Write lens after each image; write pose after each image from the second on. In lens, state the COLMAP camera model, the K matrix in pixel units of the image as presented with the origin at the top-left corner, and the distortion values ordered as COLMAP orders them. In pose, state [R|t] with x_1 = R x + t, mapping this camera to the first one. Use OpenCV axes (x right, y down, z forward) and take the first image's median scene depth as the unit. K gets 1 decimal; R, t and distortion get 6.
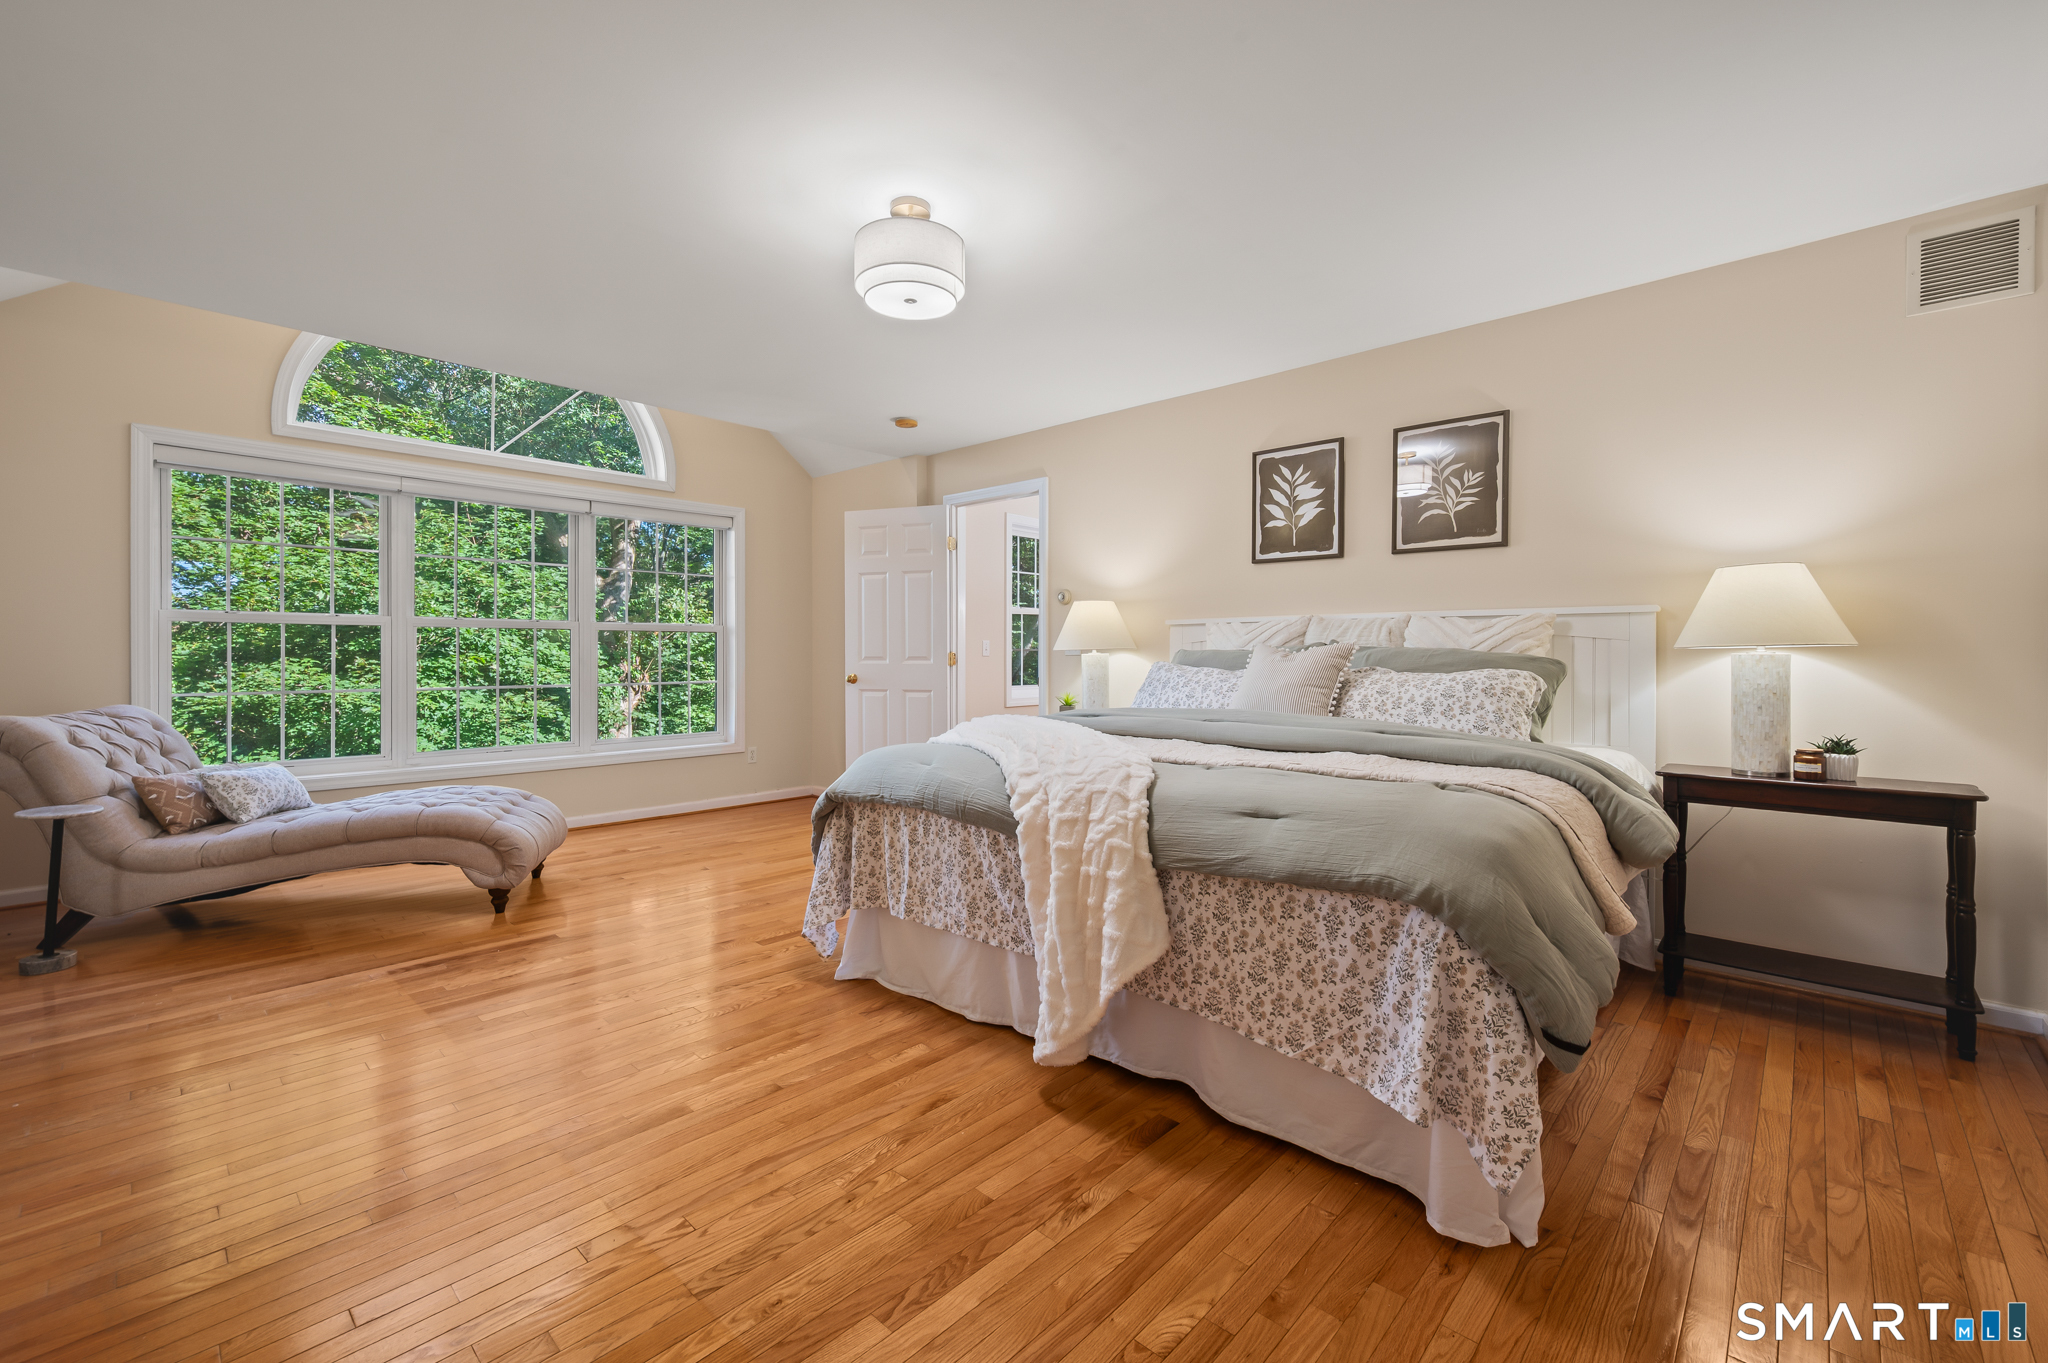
lens RADIAL K [[829.6, 0, 1036.6], [0, 829.6, 669.8], [0, 0, 1]] dist [-0.001082, 0.000242]
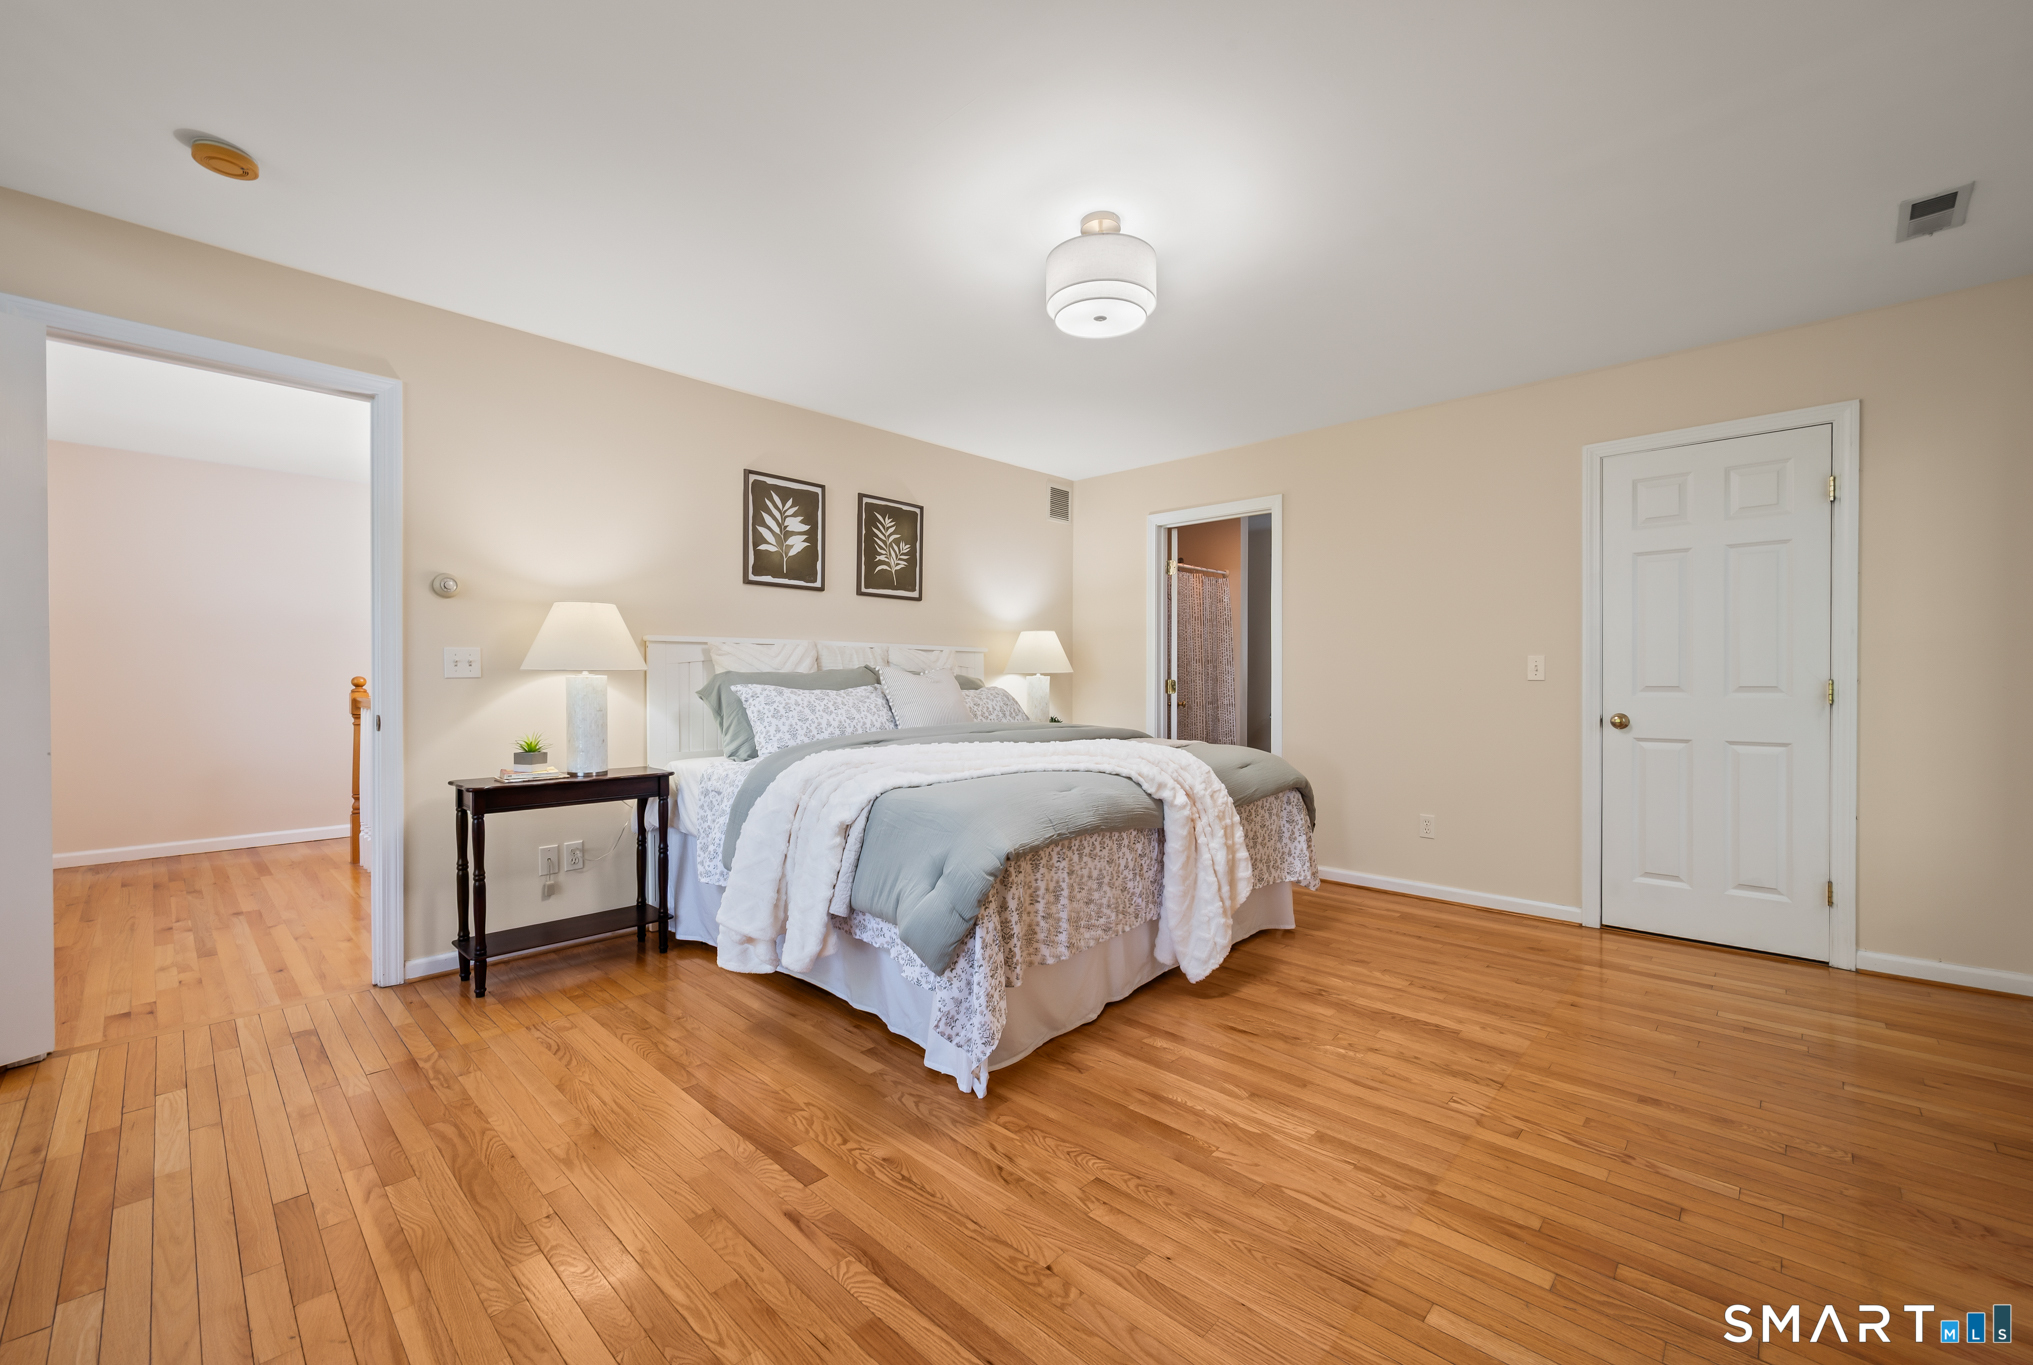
lens RADIAL K [[840.7, 0, 1014.8], [0, 840.7, 687.0], [0, 0, 1]] dist [0.002383, 0.000410]
pose [[0.014094, -0.012030, 0.999828, -0.767155], [0.016514, 0.999794, 0.011797, -0.014009], [-0.999764, 0.016345, 0.014289, 0.716419]]
